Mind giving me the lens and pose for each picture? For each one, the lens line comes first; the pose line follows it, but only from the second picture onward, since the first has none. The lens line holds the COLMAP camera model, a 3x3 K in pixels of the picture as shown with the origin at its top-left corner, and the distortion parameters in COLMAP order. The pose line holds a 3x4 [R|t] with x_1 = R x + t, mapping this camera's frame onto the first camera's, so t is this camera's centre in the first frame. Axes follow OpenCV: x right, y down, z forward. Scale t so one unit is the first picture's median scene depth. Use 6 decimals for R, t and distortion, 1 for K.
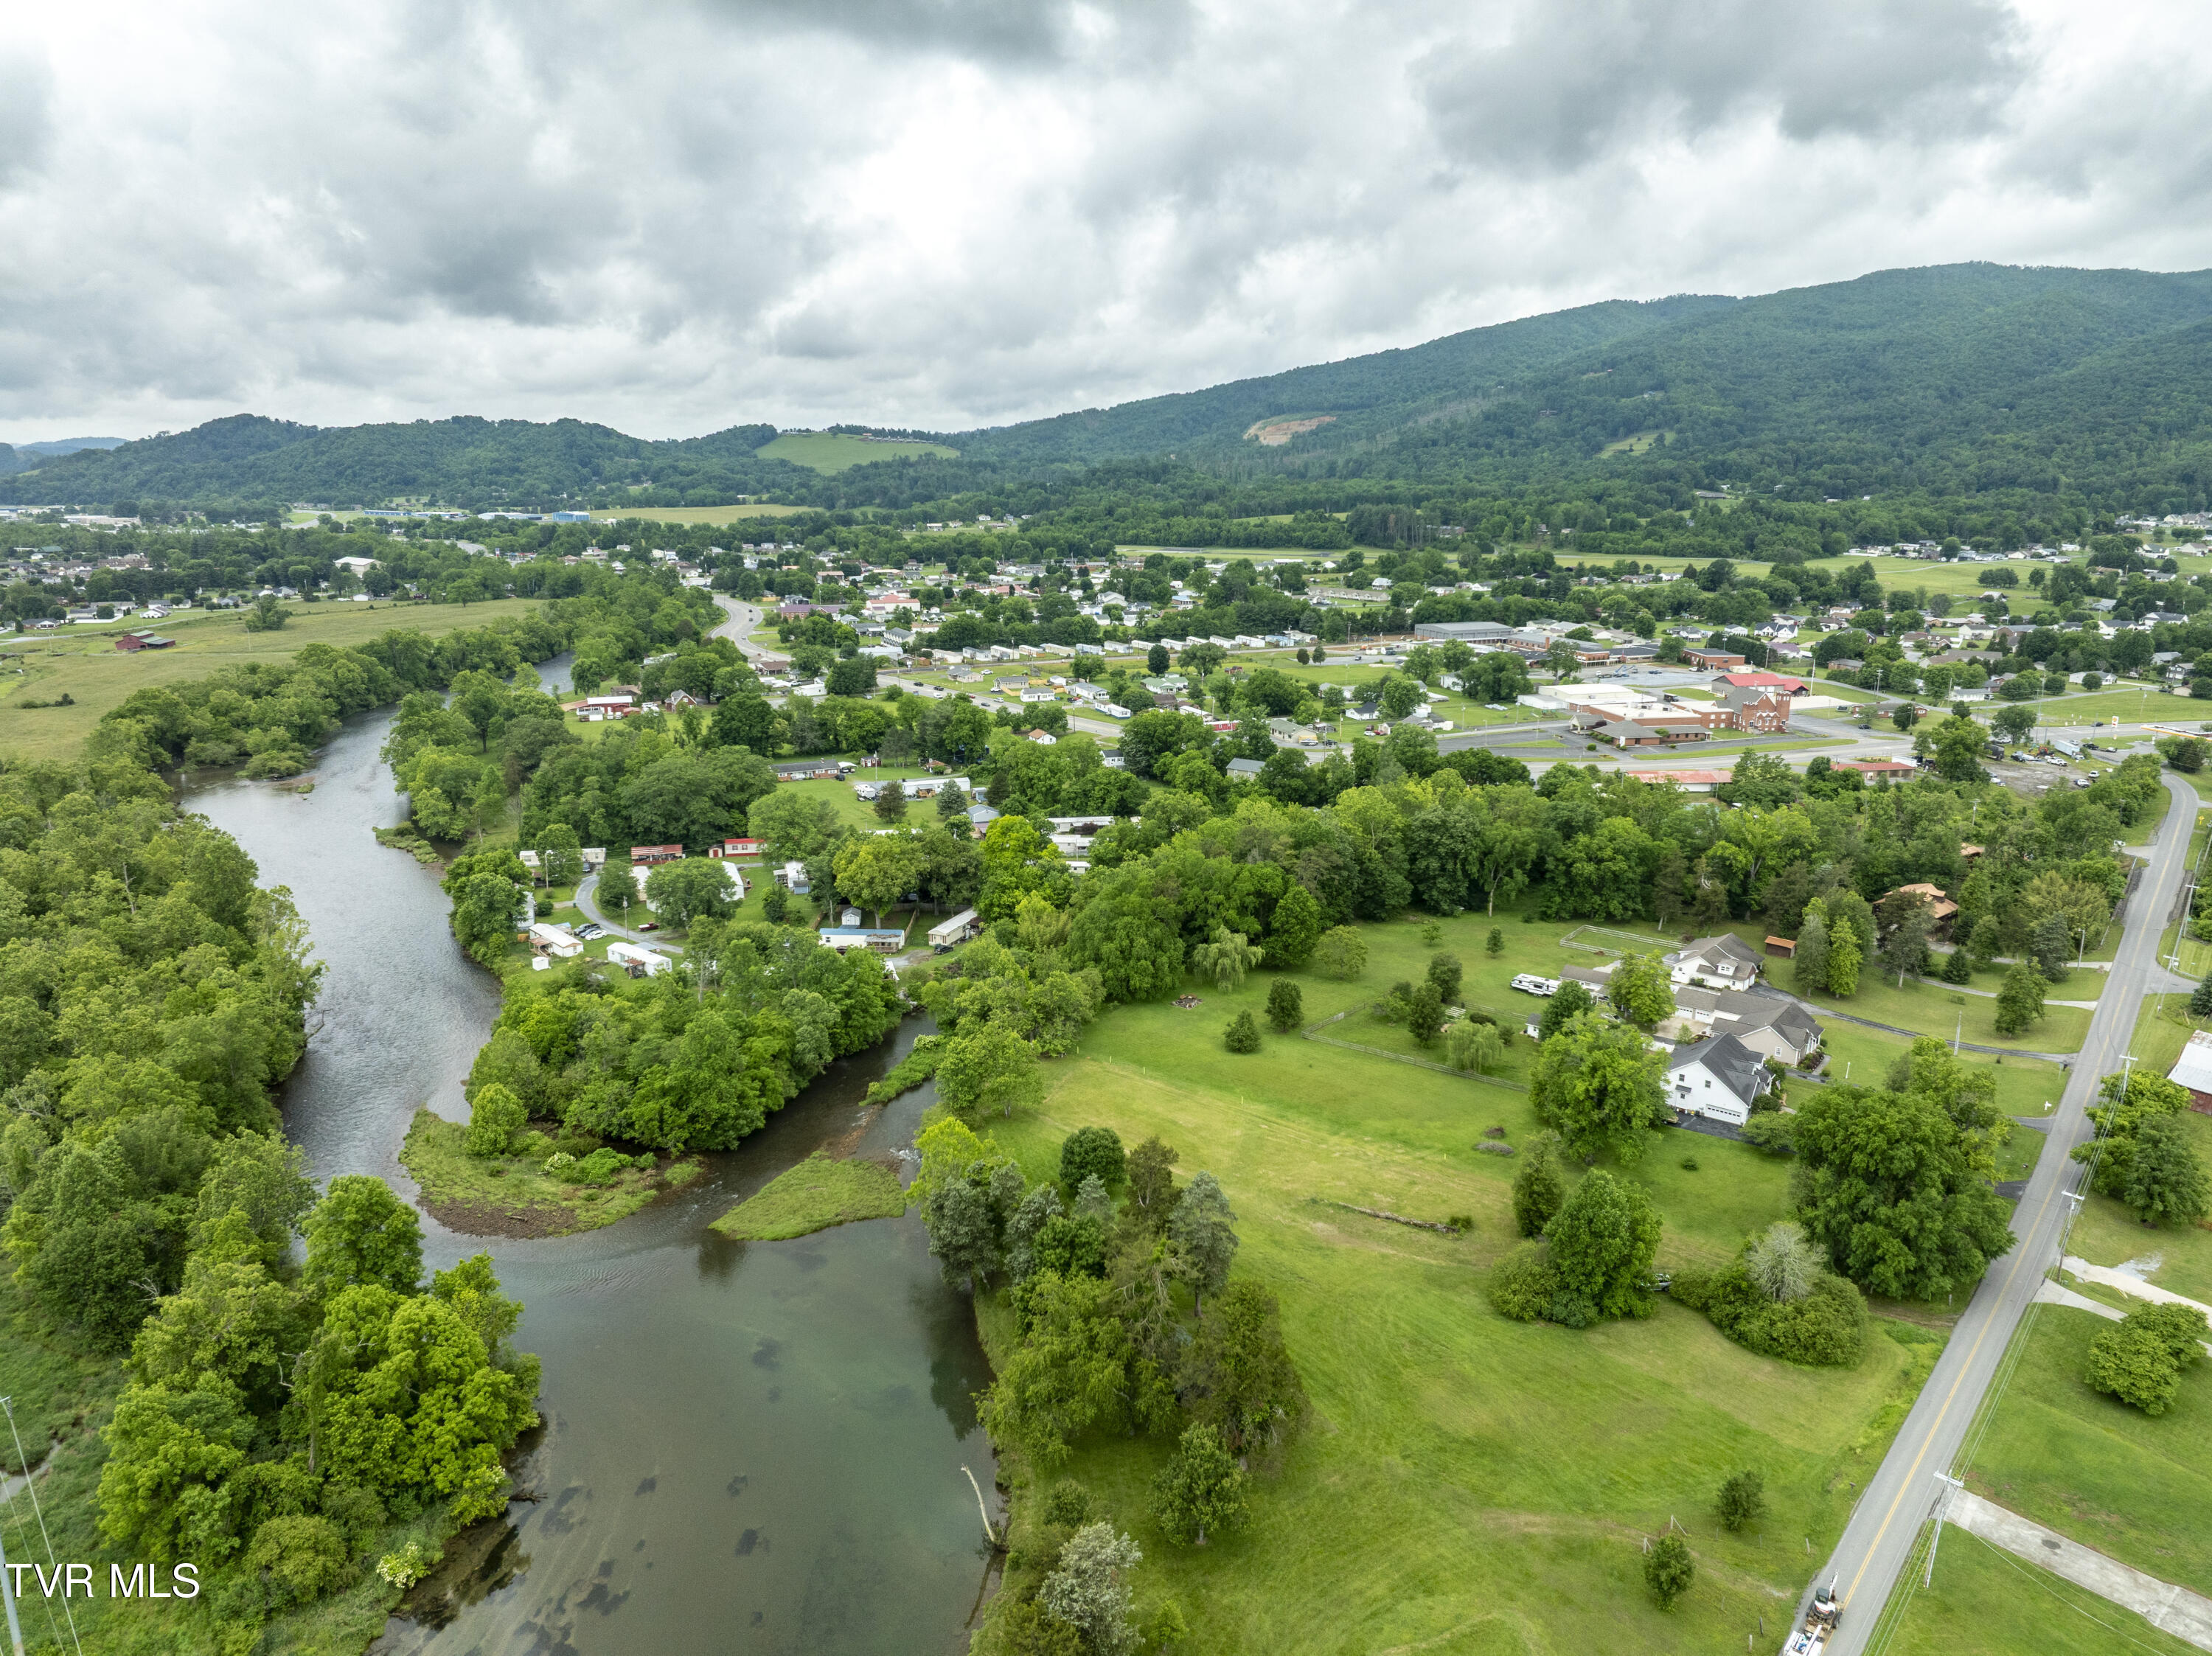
lens RADIAL K [[1554.3, 0, 1114.1], [0, 1554.3, 842.5], [0, 0, 1]] dist [-0.046148, 0.017652]
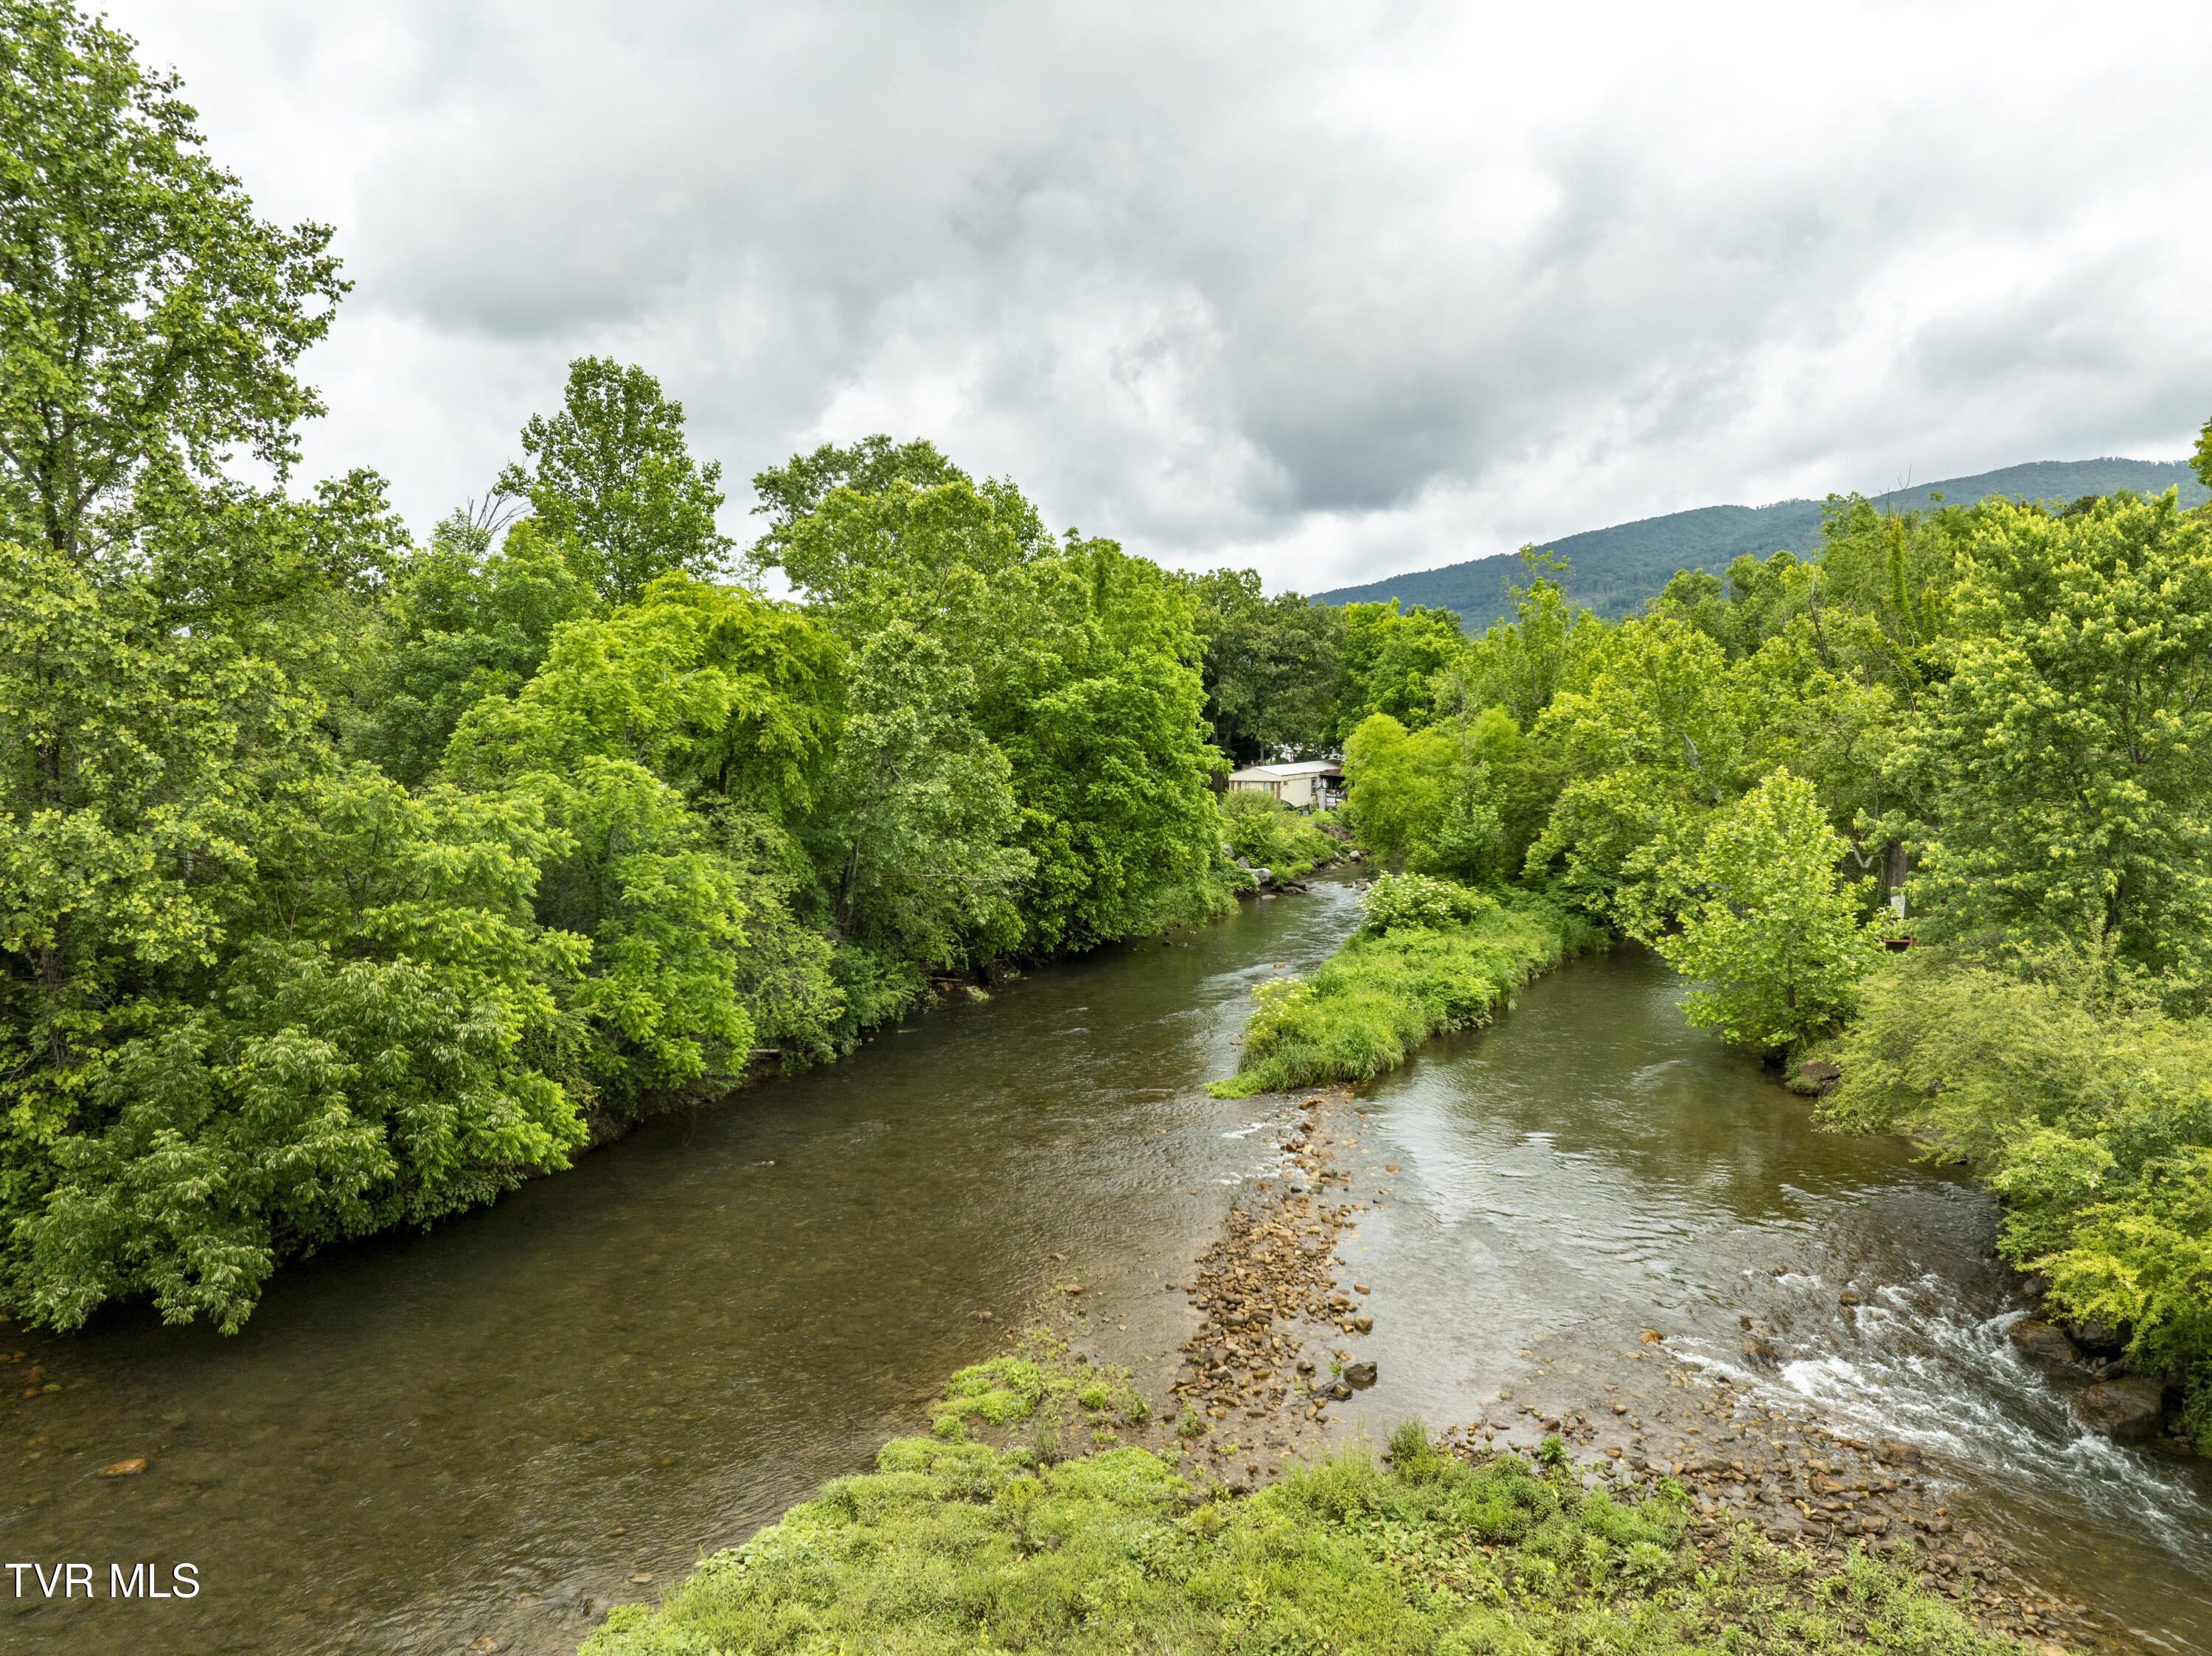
lens RADIAL K [[1554.3, 0, 1090.1], [0, 1554.3, 832.9], [0, 0, 1]] dist [-0.046148, 0.017652]
pose [[0.997910, -0.018411, -0.061936, -0.124776], [0.007199, 0.984259, -0.176586, 0.127931], [0.064212, 0.175771, 0.982335, 0.622058]]
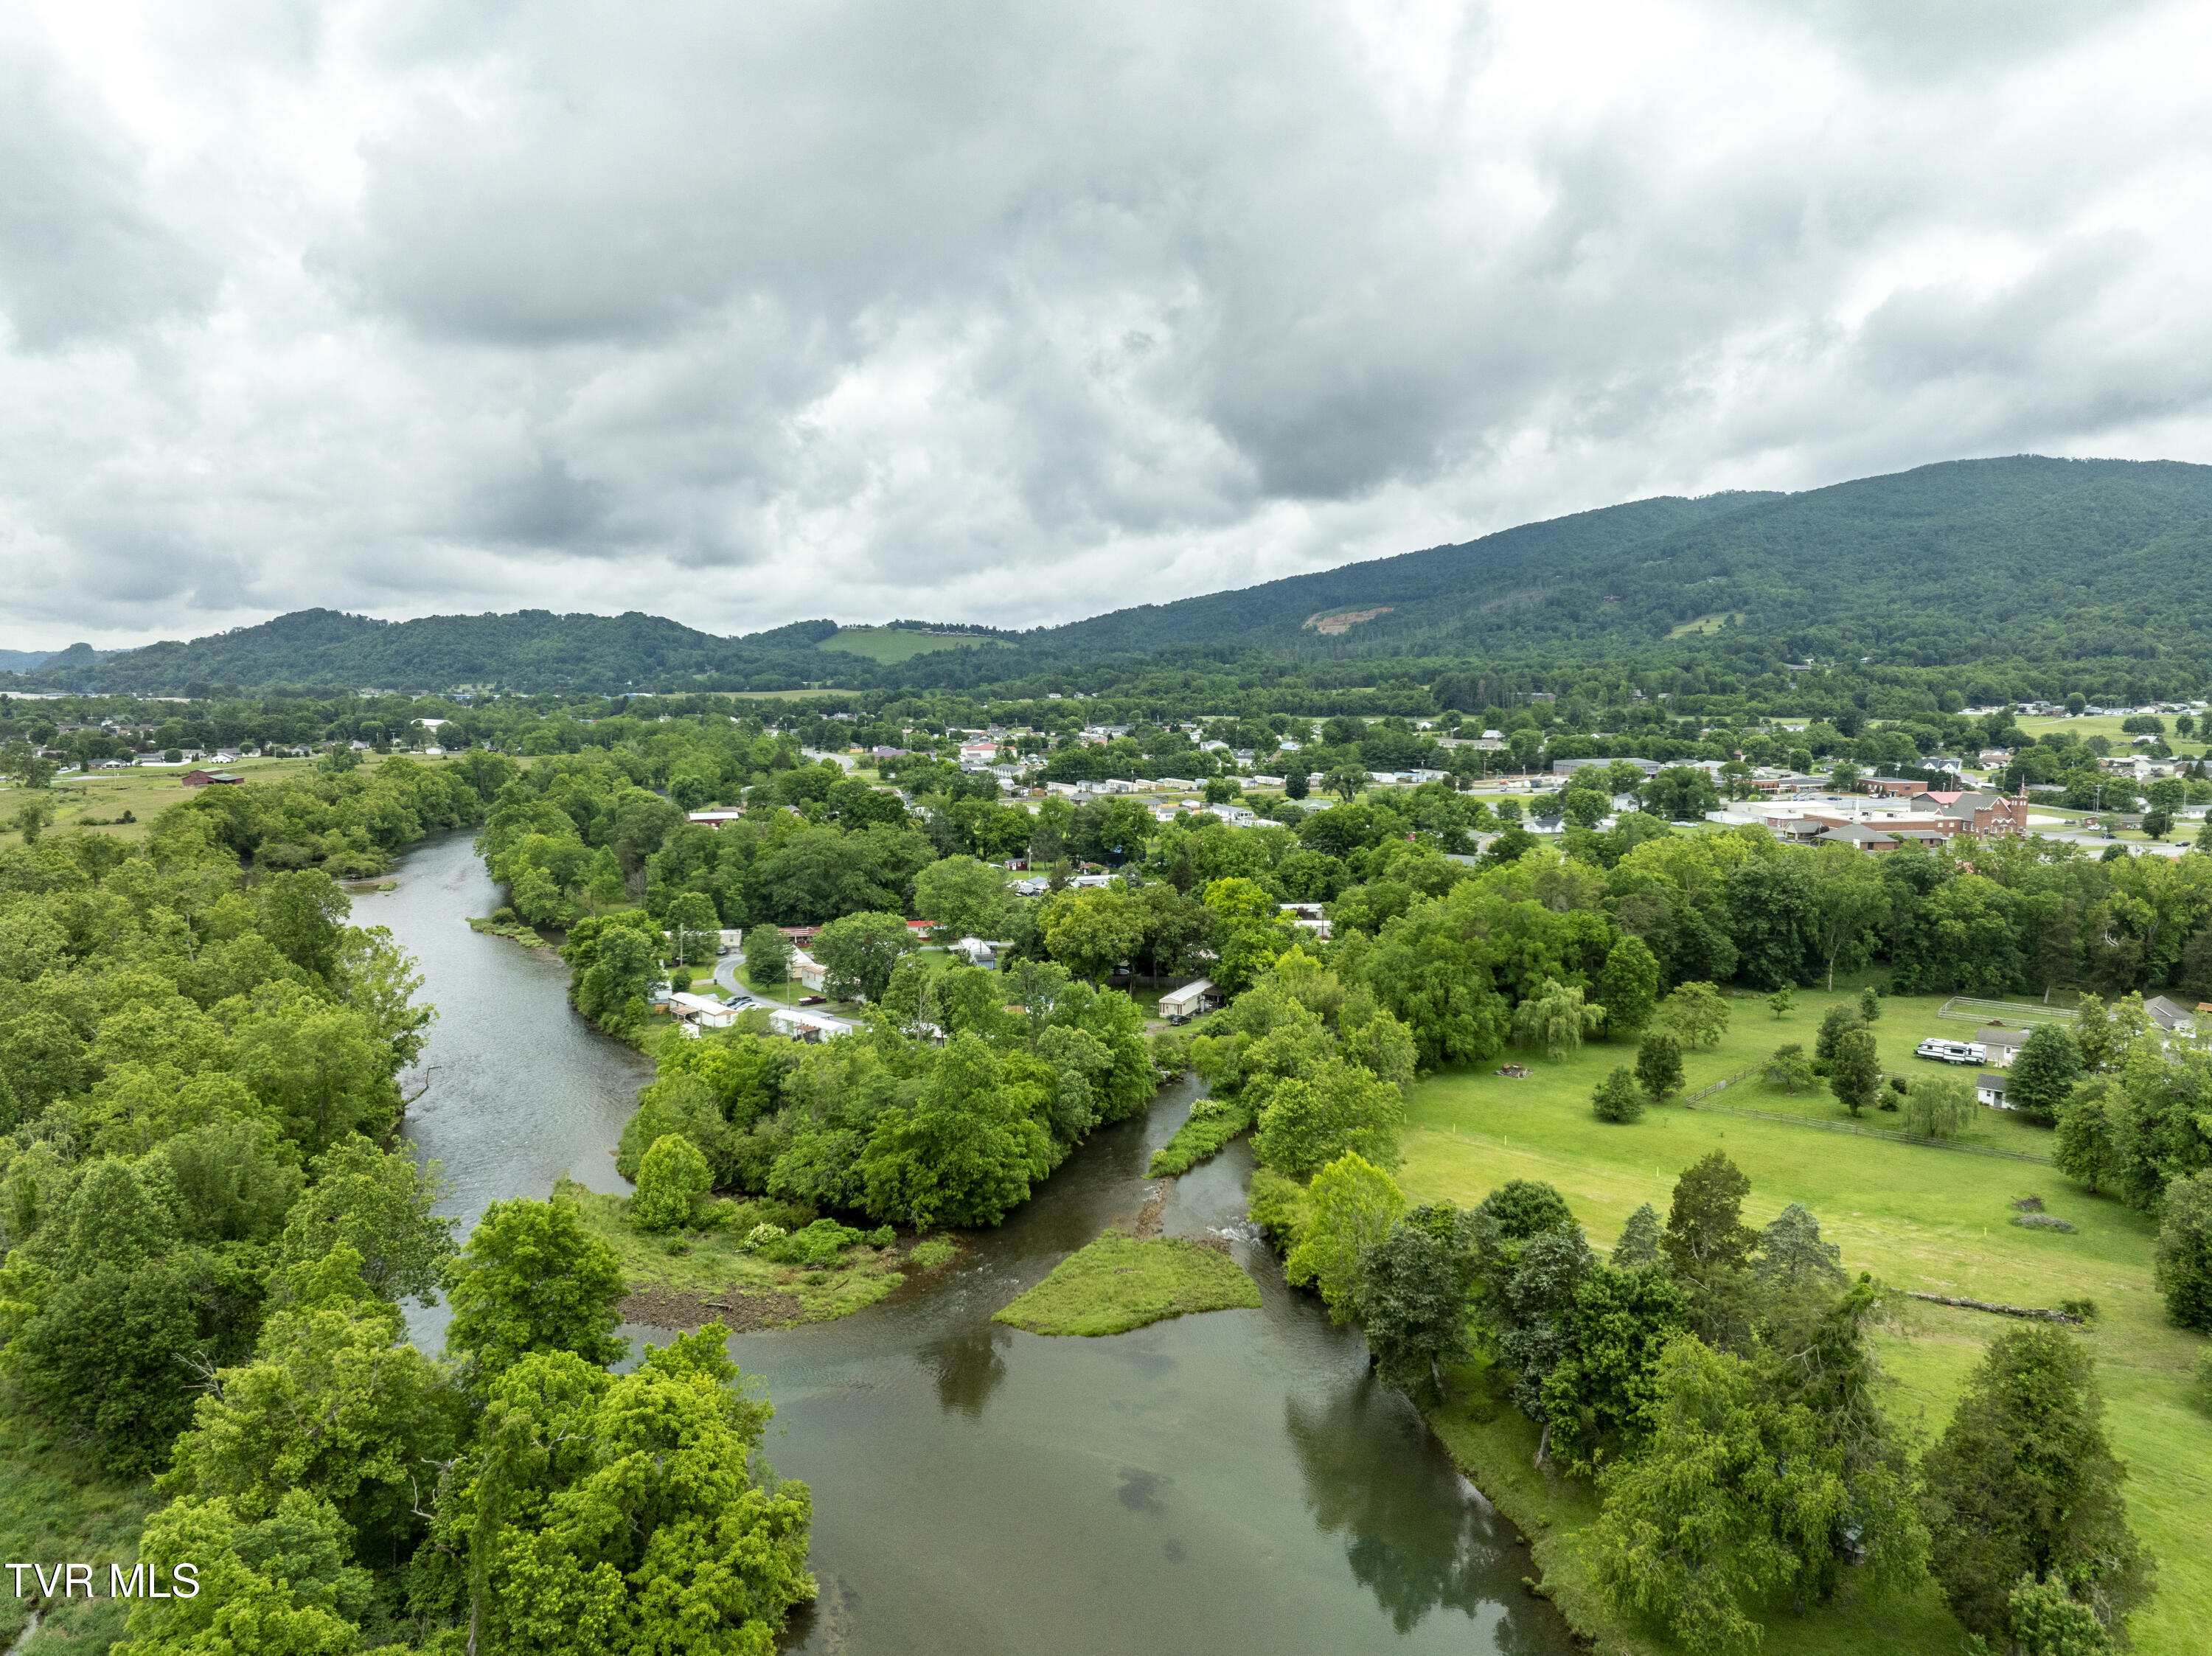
lens RADIAL K [[1554.3, 0, 1113.8], [0, 1554.3, 838.5], [0, 0, 1]] dist [-0.046148, 0.017652]
pose [[0.999702, -0.001700, -0.024372, -0.119423], [-0.001614, 0.990802, -0.135309, 0.080657], [0.024378, 0.135307, 0.990504, 0.176050]]
